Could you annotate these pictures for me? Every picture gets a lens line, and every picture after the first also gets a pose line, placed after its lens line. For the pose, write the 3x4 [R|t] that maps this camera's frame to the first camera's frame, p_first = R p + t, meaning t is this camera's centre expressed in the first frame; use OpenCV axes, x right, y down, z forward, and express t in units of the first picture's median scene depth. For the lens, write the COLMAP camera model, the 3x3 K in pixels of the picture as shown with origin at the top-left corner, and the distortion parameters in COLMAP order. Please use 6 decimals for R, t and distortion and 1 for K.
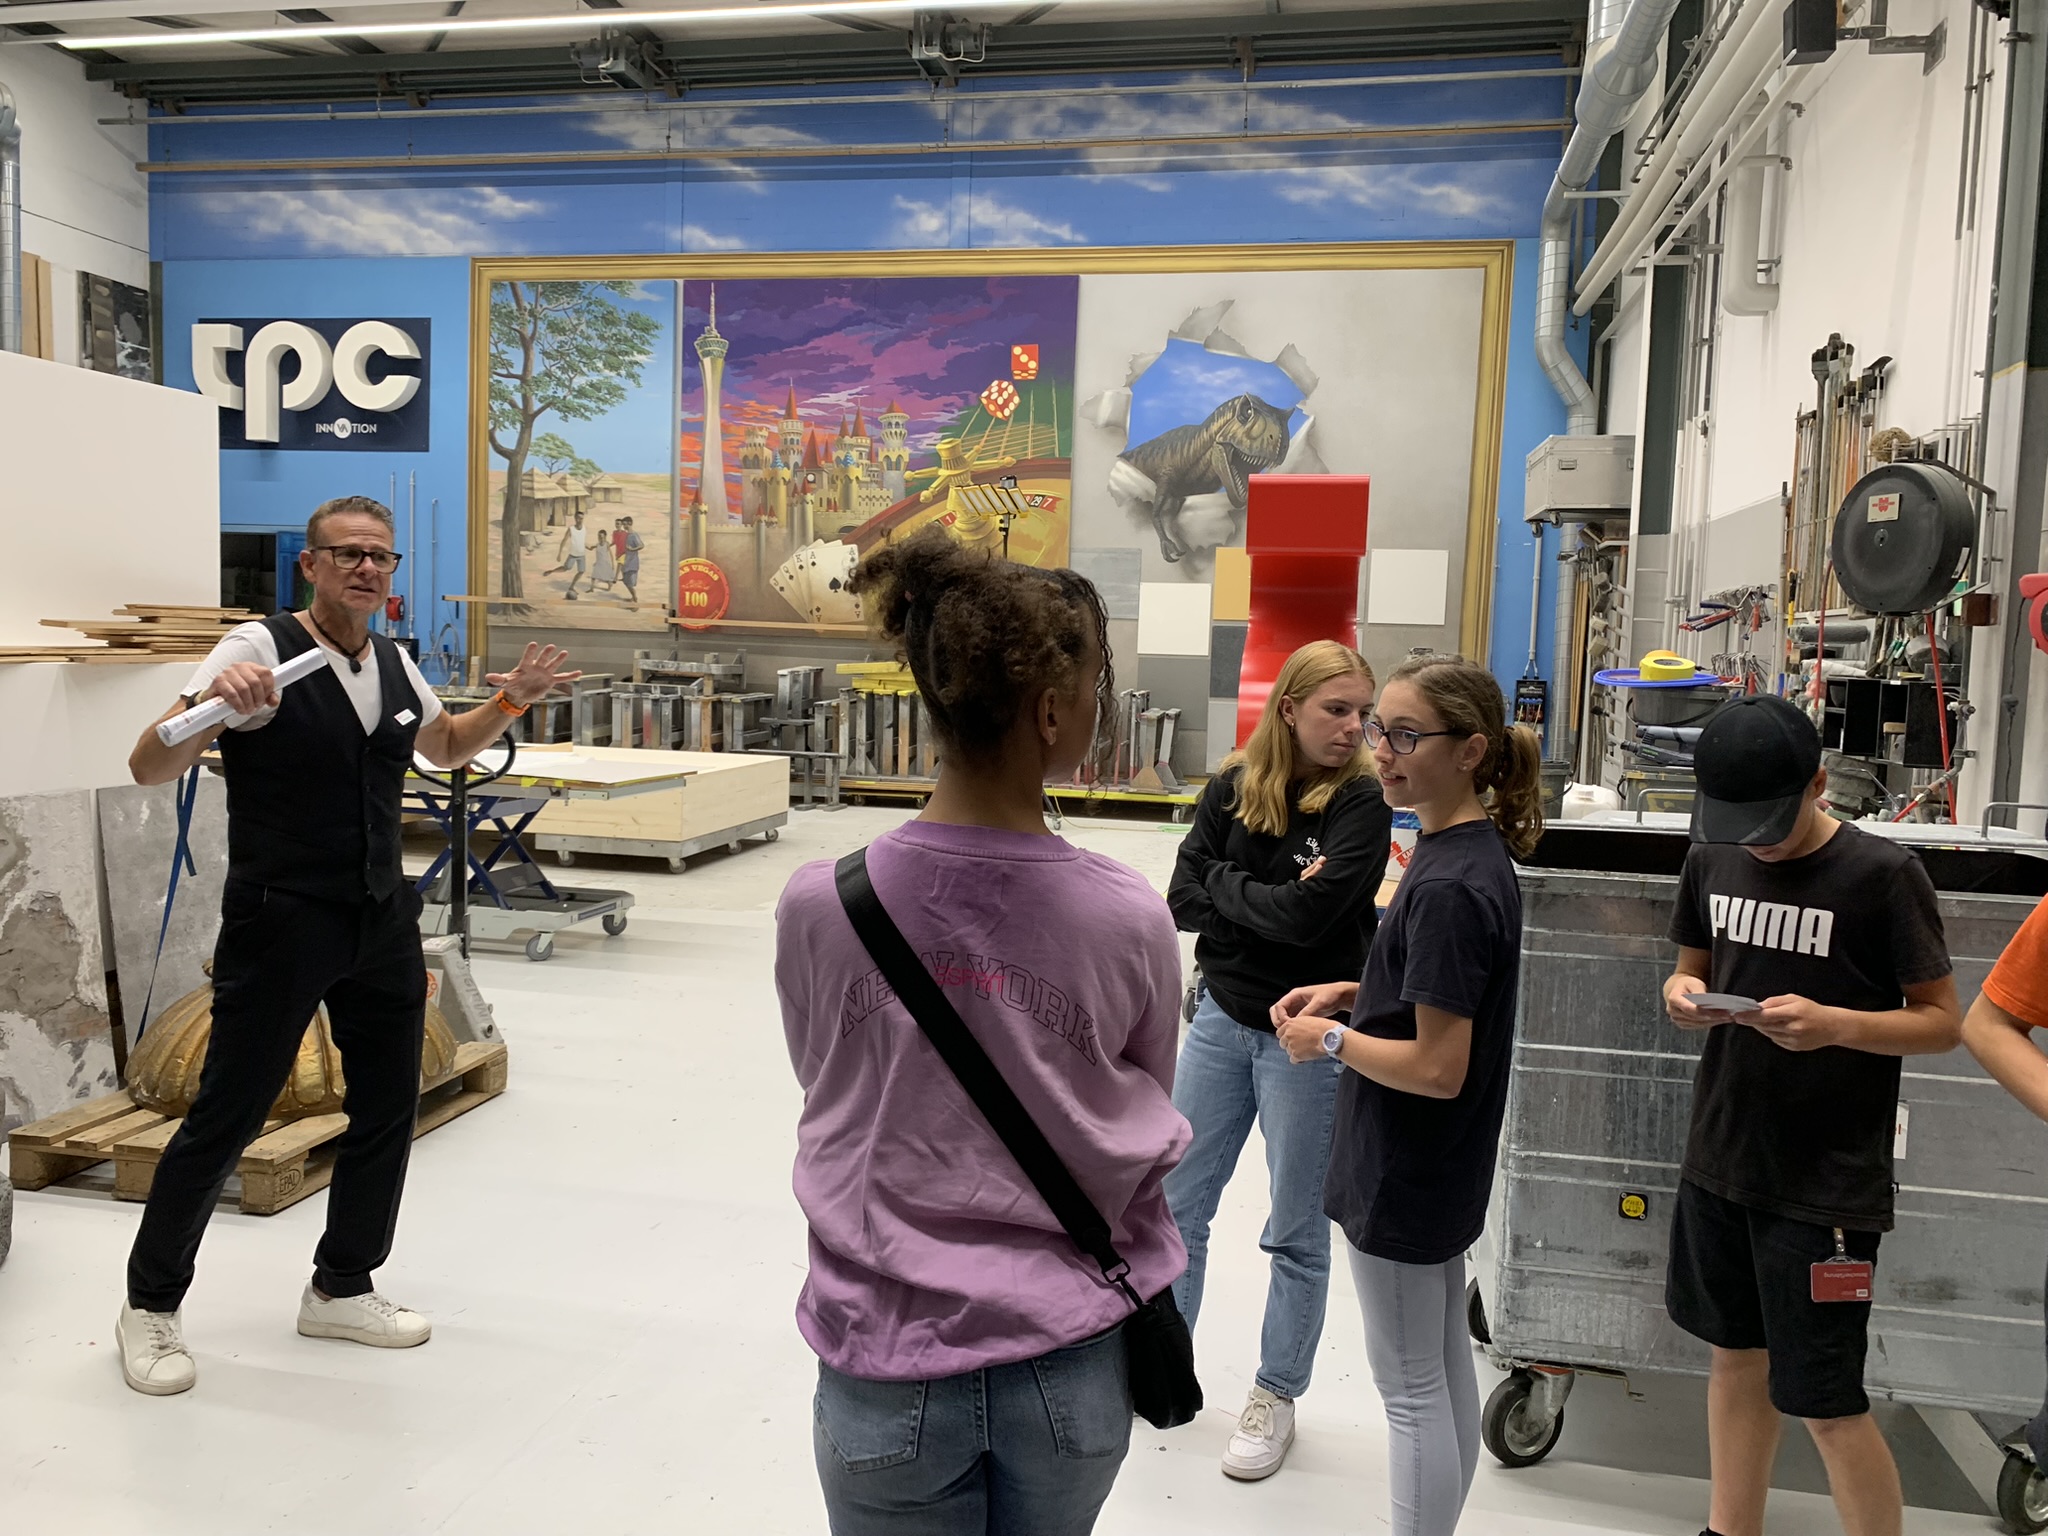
lens RADIAL K [[1570.6, 0, 1026.5], [0, 1570.6, 773.0], [0, 0, 1]] dist [-0.011960, 0.003263]
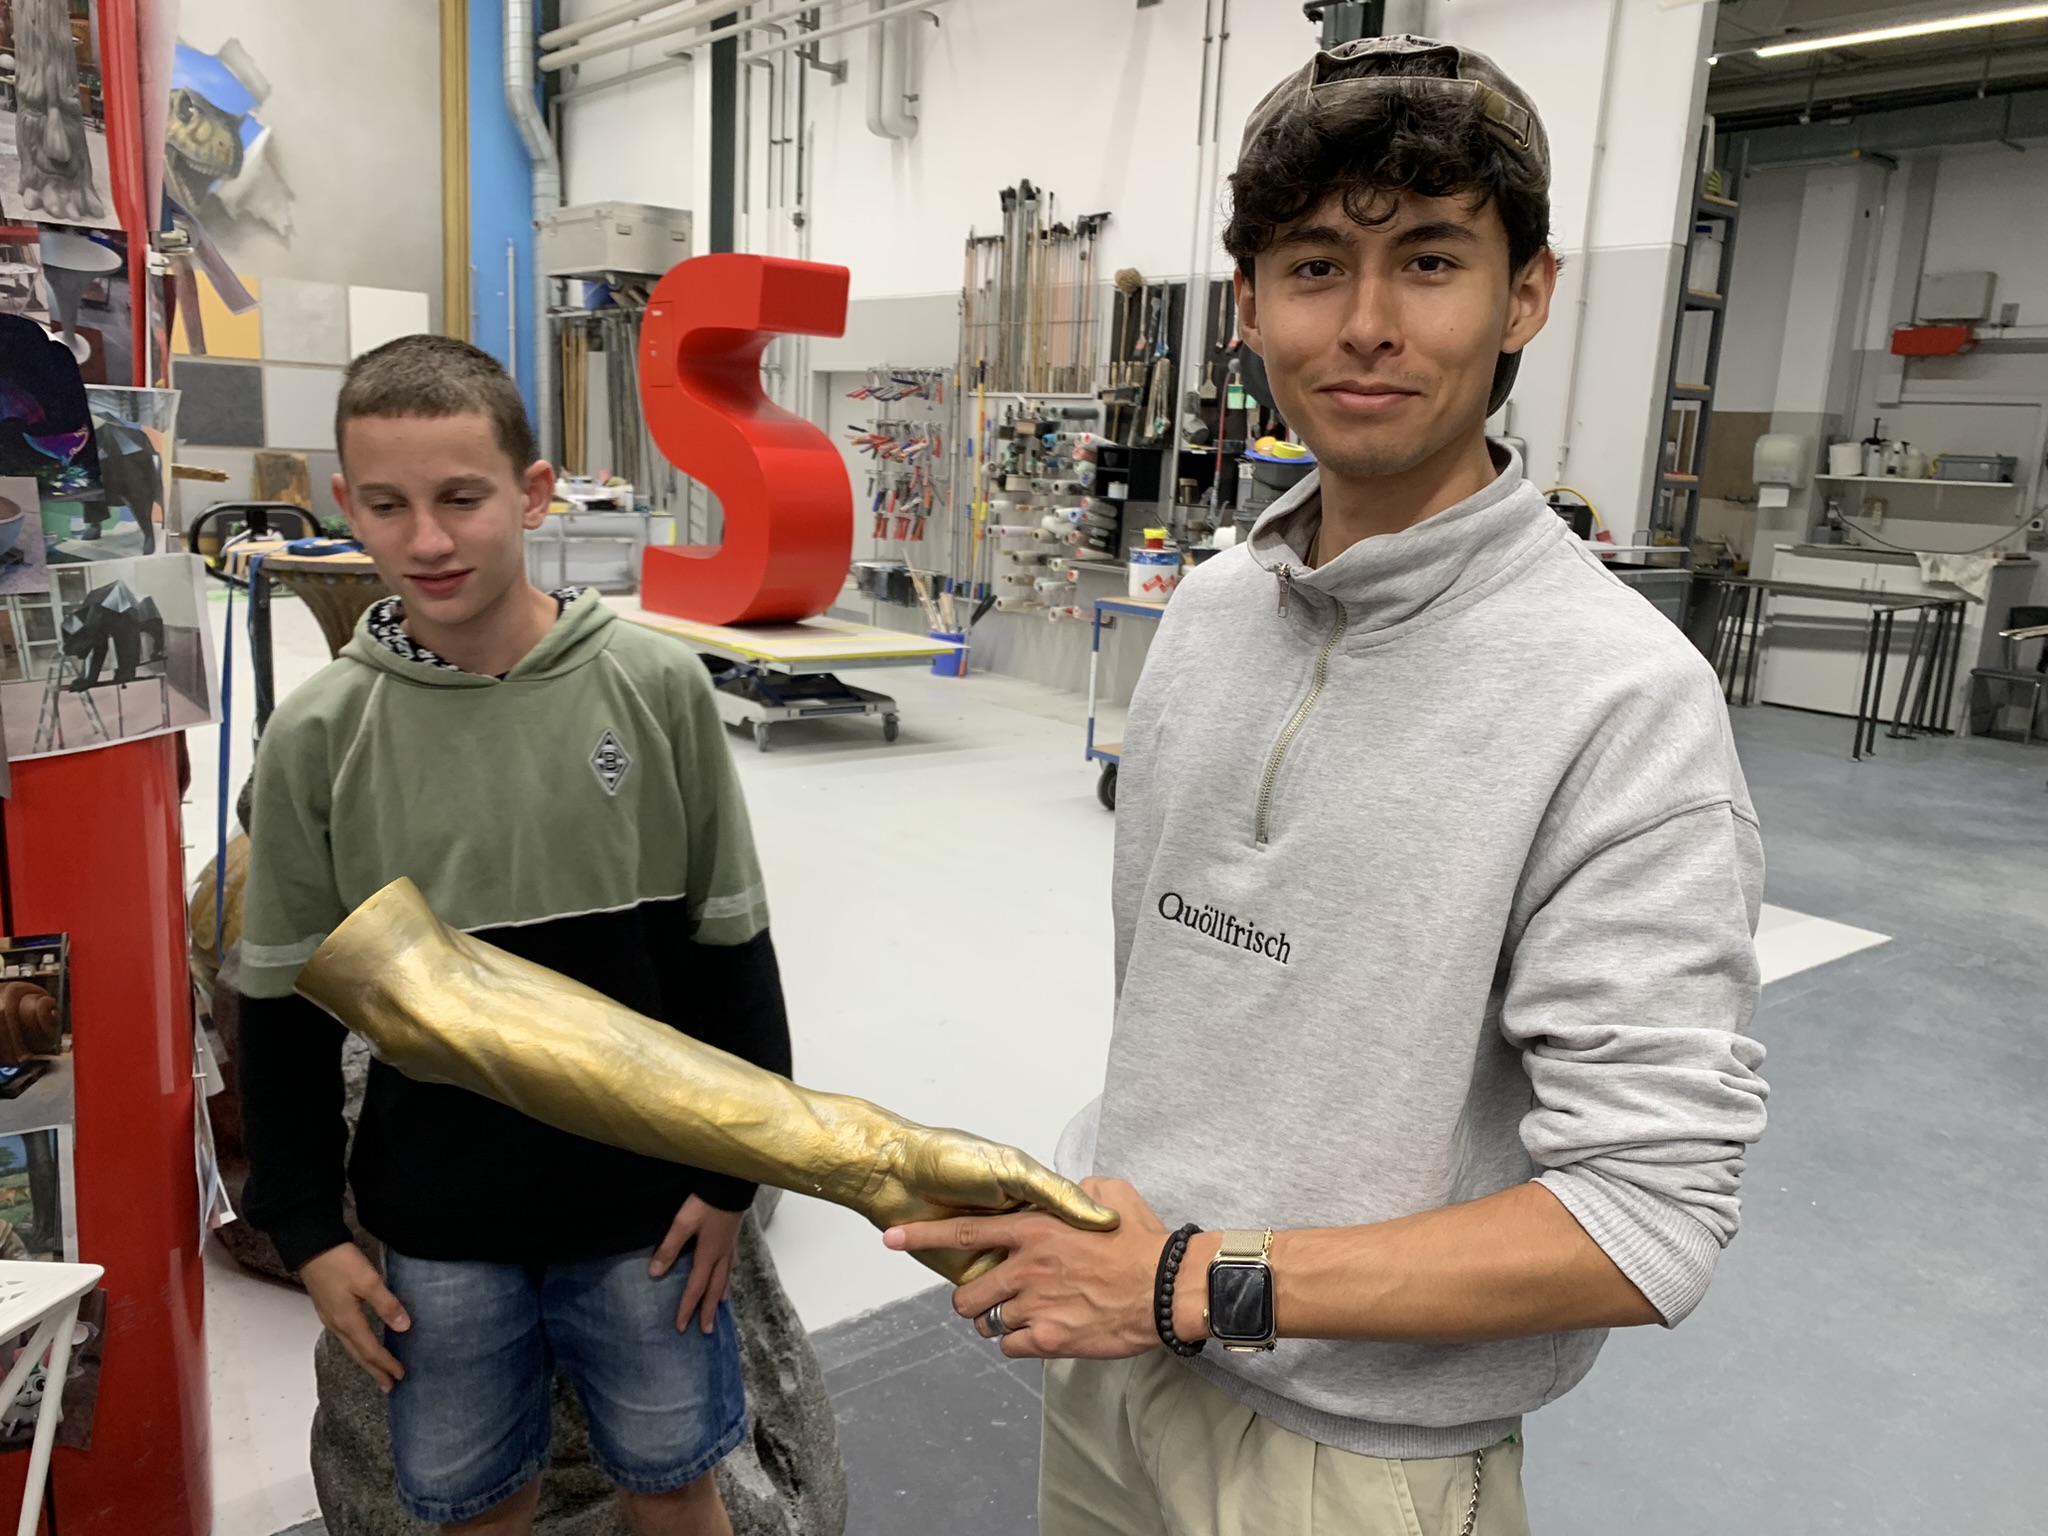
lens RADIAL K [[1570.6, 0, 1027.3], [0, 1570.6, 766.6], [0, 0, 1]] dist [-0.011960, 0.003263]
pose [[0.625484, -0.148817, 0.765913, -0.291504], [0.022303, 0.984651, 0.173105, -0.010322], [-0.779918, -0.091192, 0.619203, 0.063614]]
